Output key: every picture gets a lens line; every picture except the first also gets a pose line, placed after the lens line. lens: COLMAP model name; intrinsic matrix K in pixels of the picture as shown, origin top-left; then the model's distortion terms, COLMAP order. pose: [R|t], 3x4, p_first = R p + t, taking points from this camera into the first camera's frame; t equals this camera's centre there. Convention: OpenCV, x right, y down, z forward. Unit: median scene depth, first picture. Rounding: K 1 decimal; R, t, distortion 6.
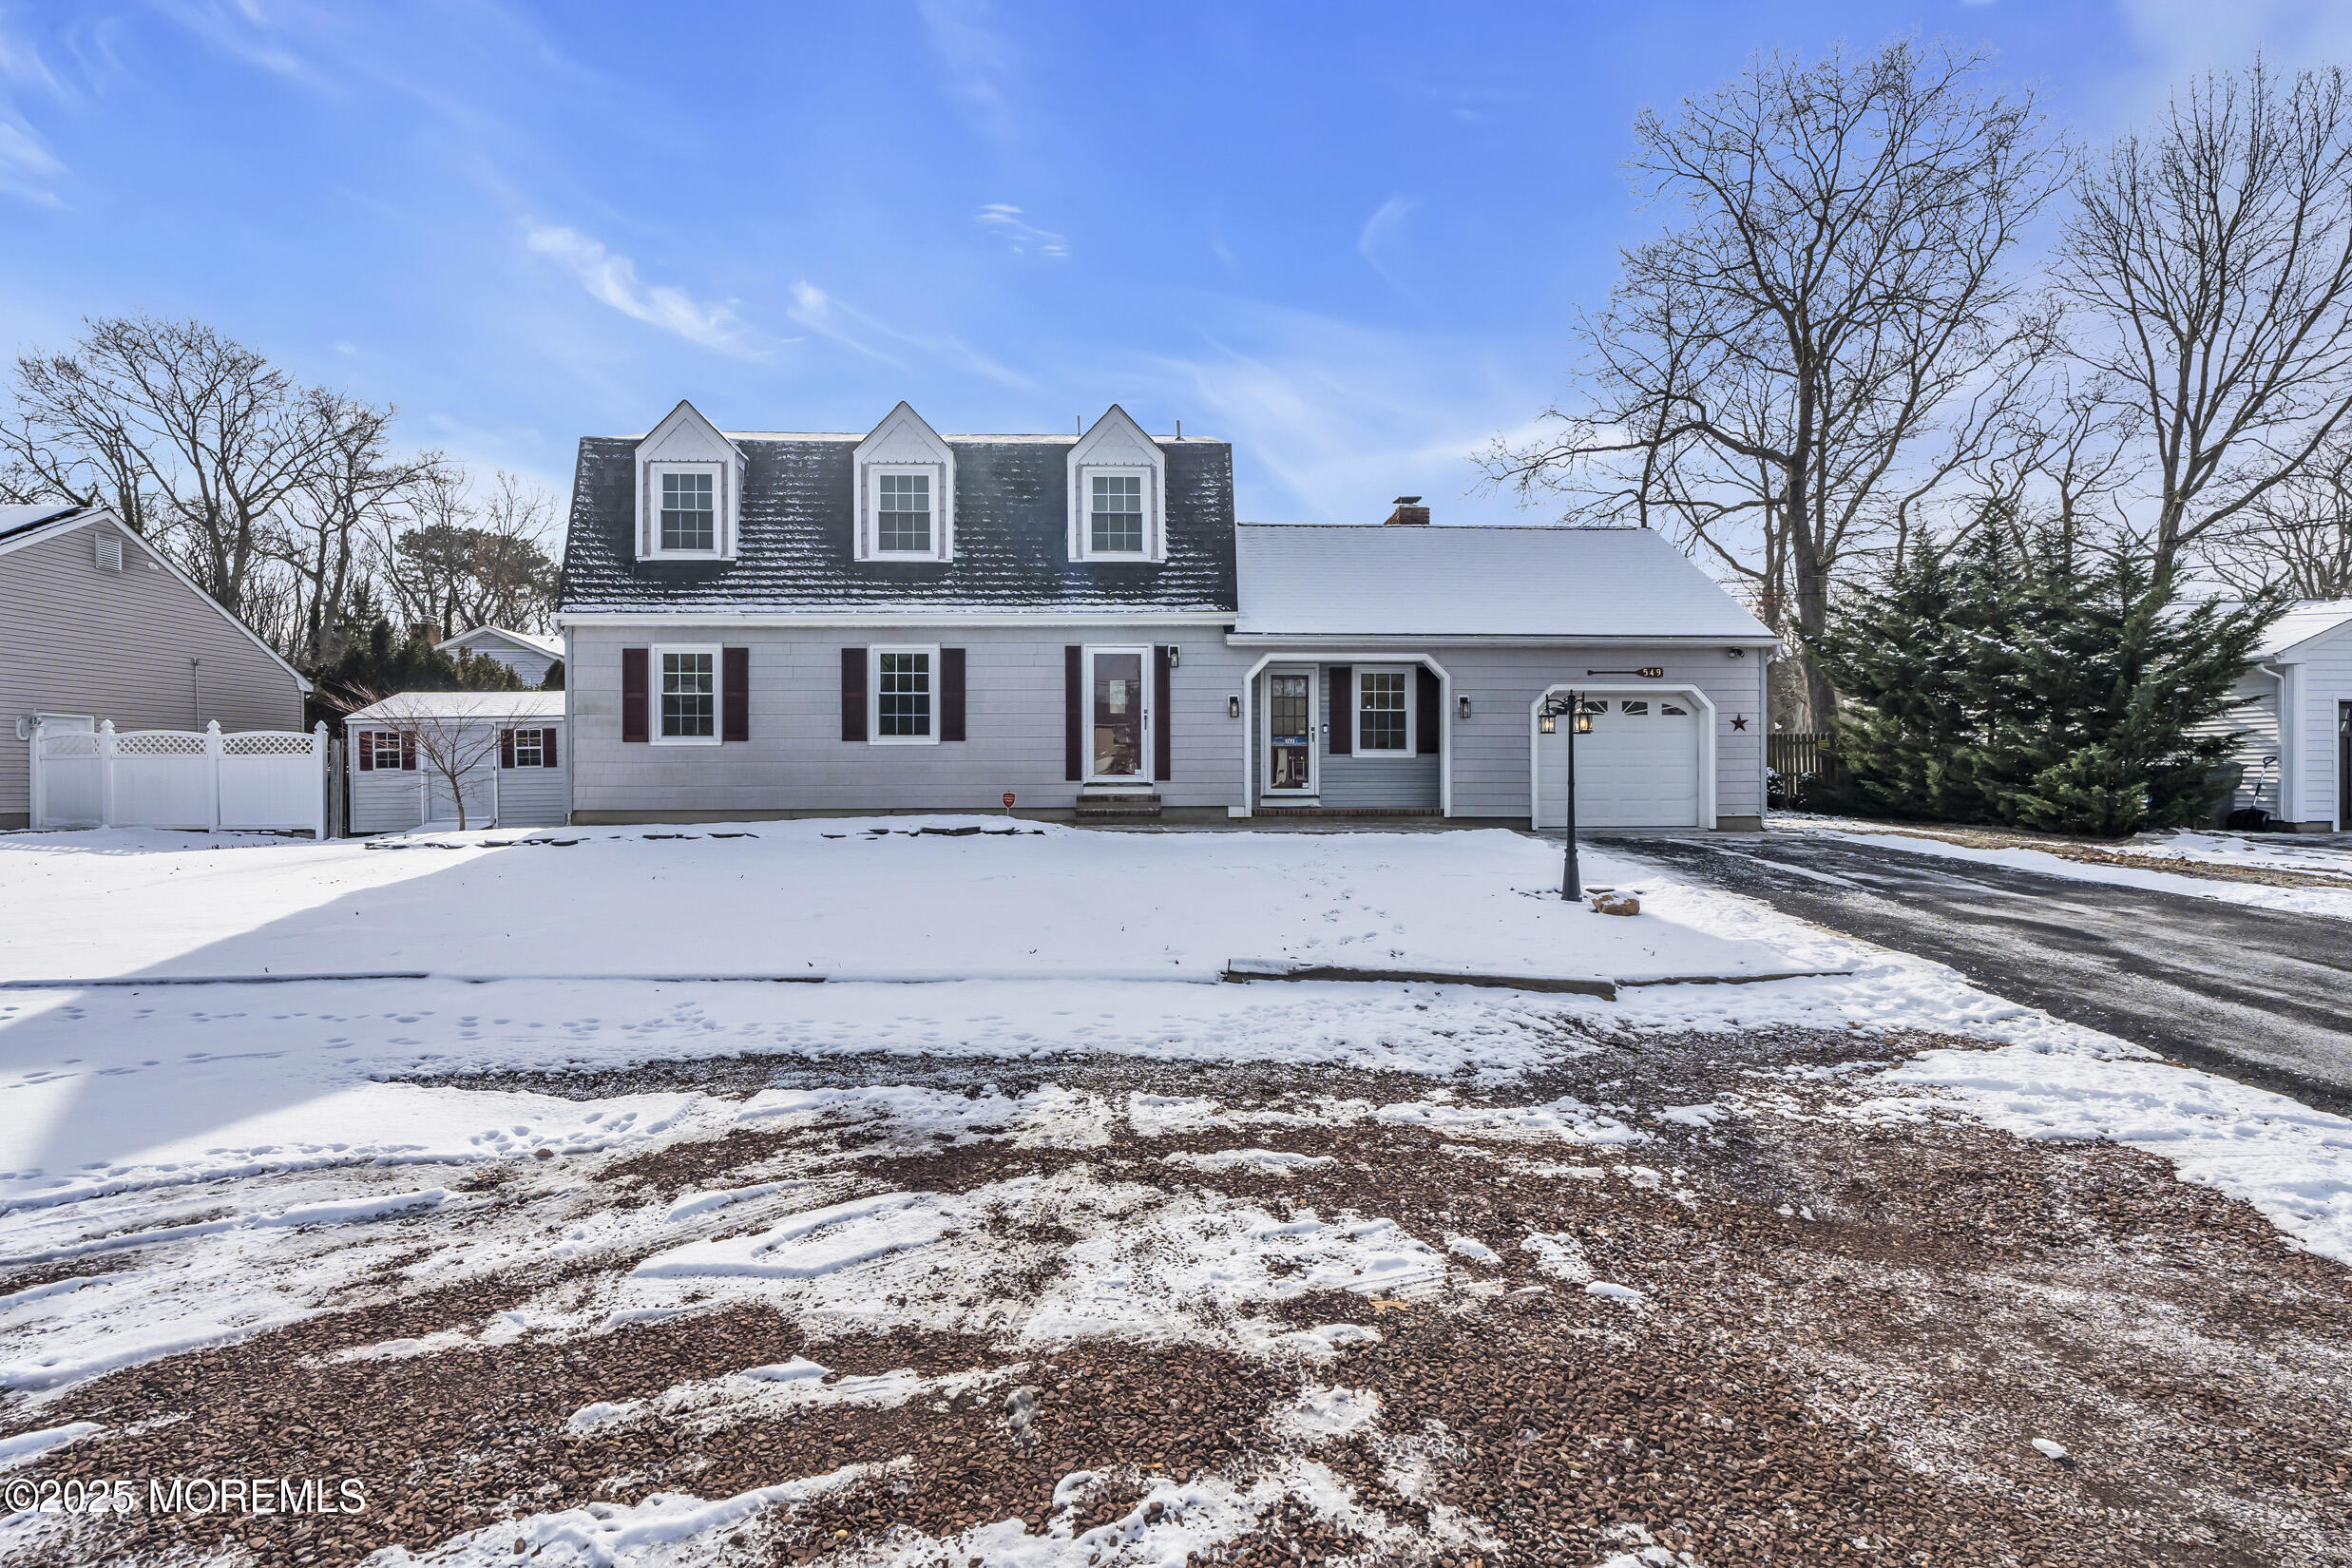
lens RADIAL K [[1026.6, 0, 1176.0], [0, 1026.6, 784.0], [0, 0, 1]] dist [-0.001067, 0.000398]
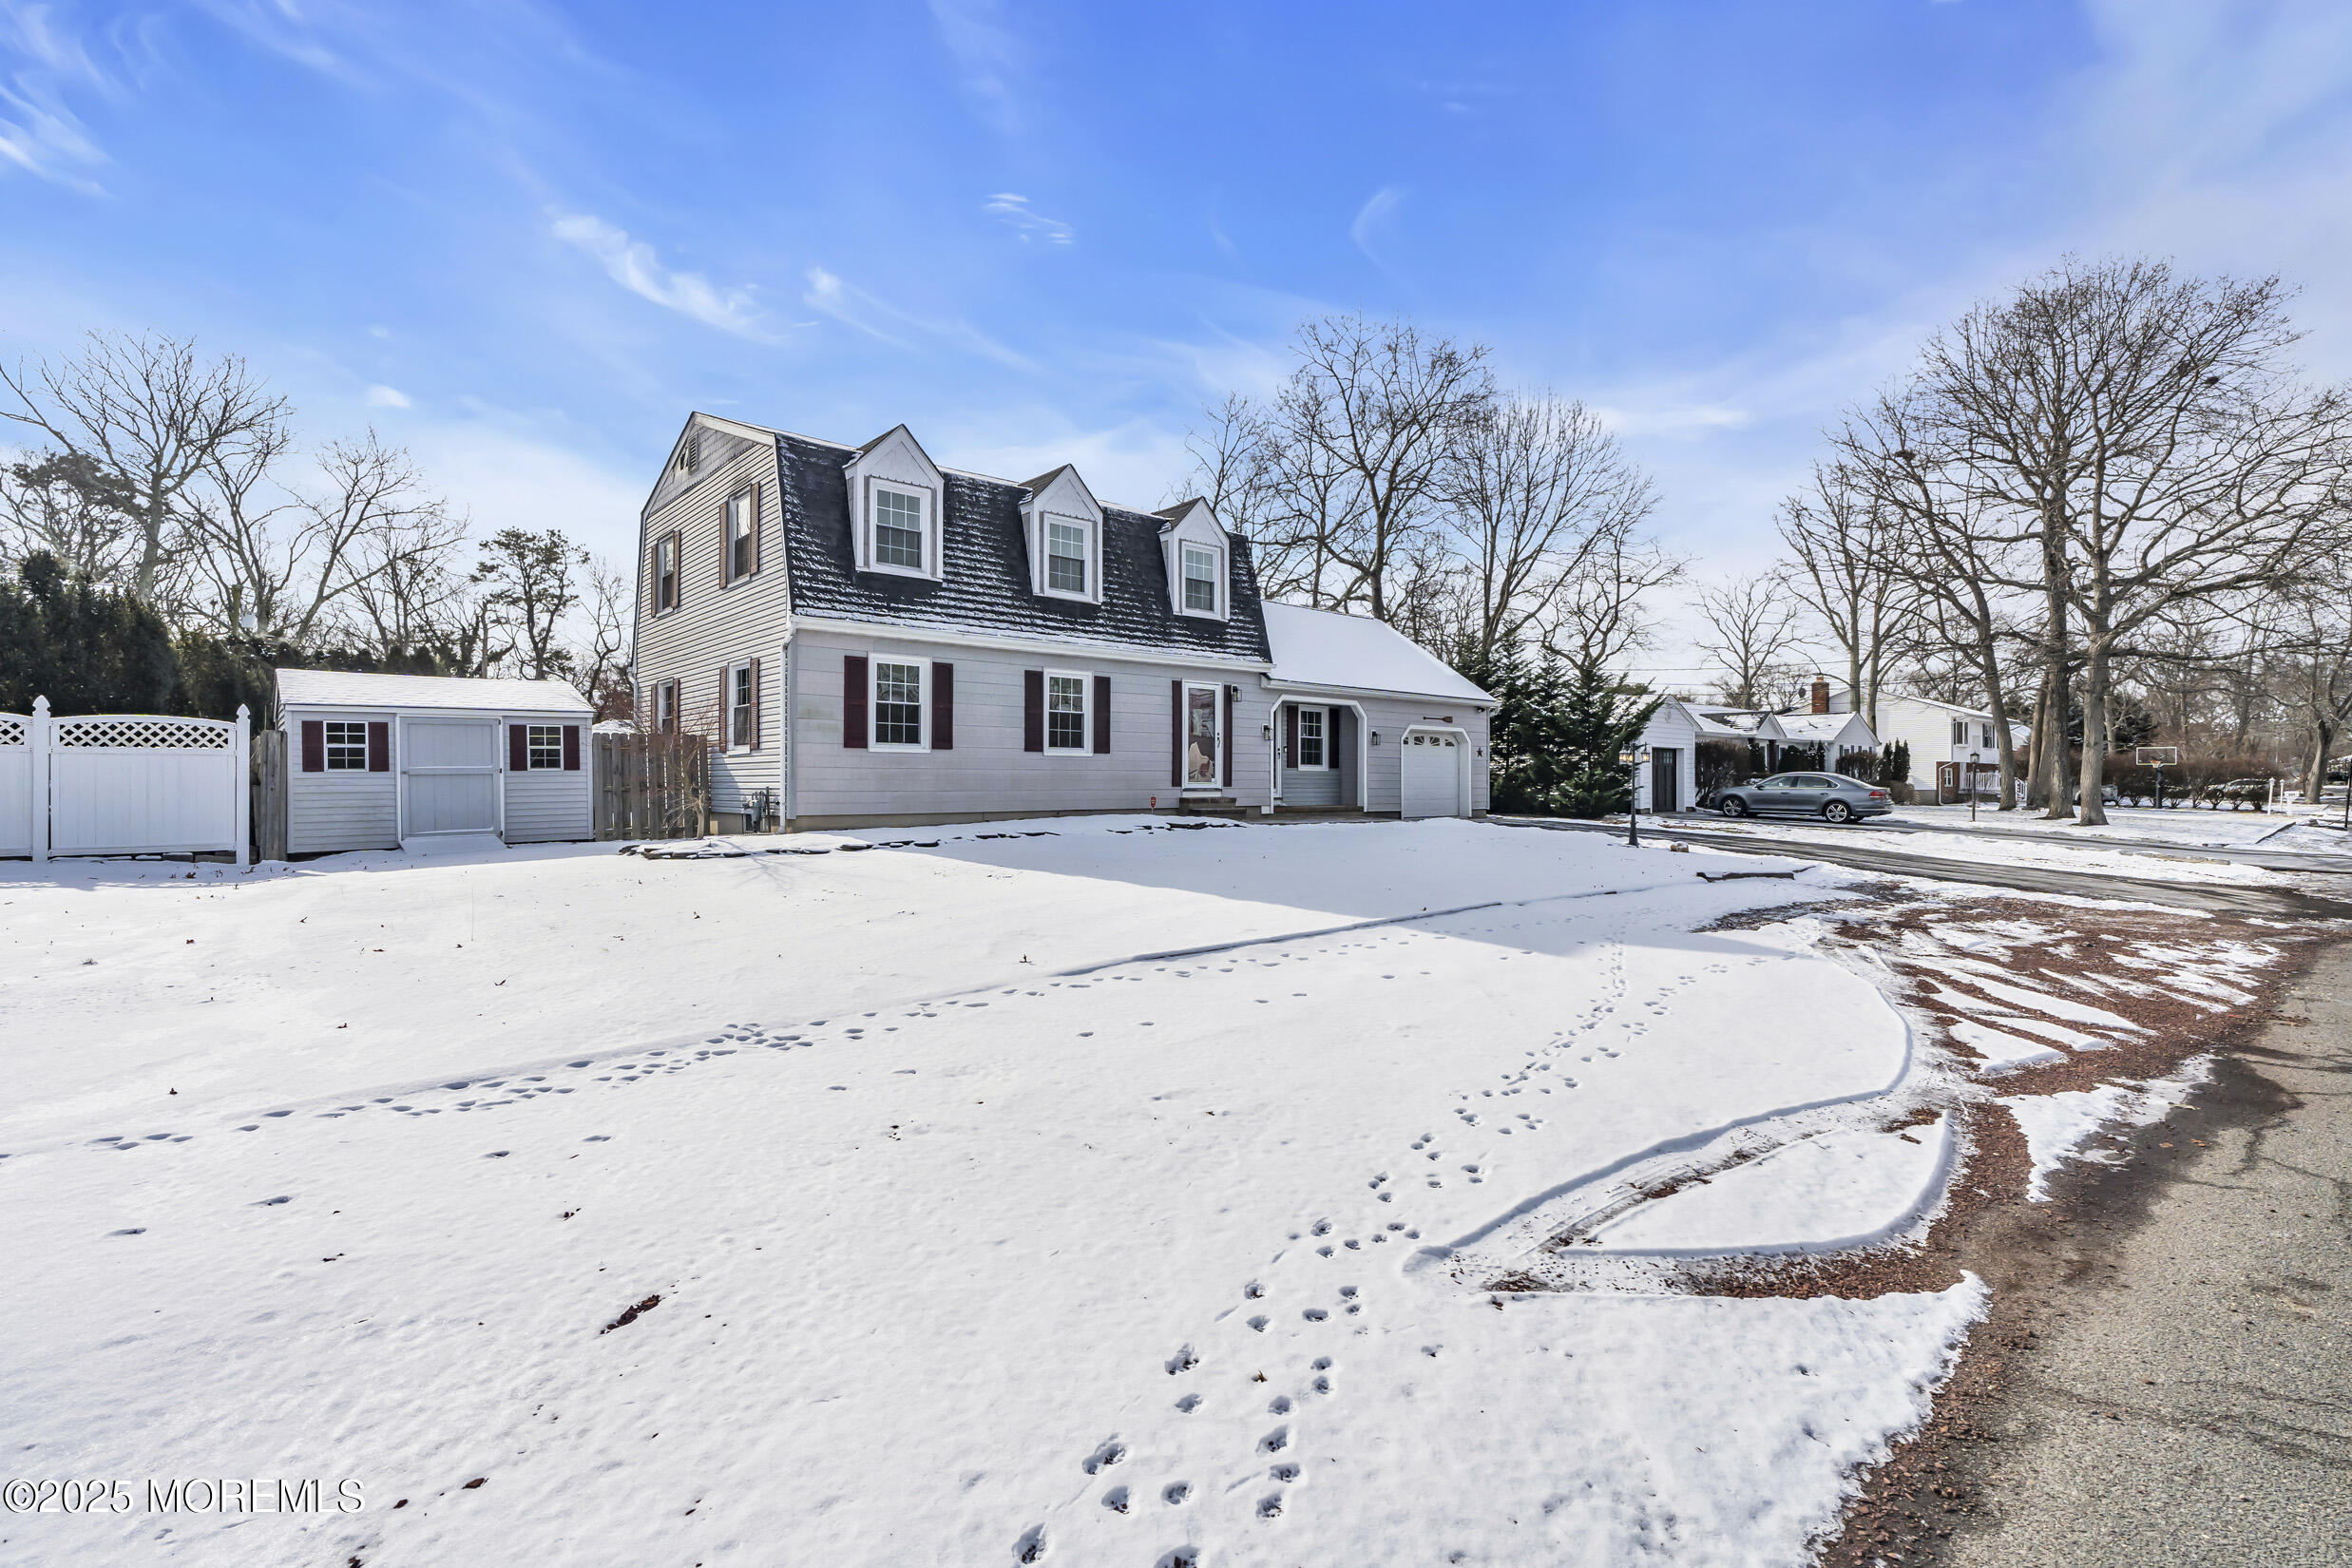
lens RADIAL K [[1077.5, 0, 1180.7], [0, 1077.5, 787.2], [0, 0, 1]] dist [-0.002965, -0.000251]
pose [[0.774386, 0.001585, 0.632712, -0.935375], [0.001790, 0.999987, -0.004697, 0.003421], [-0.632711, 0.004770, 0.774373, -0.031390]]
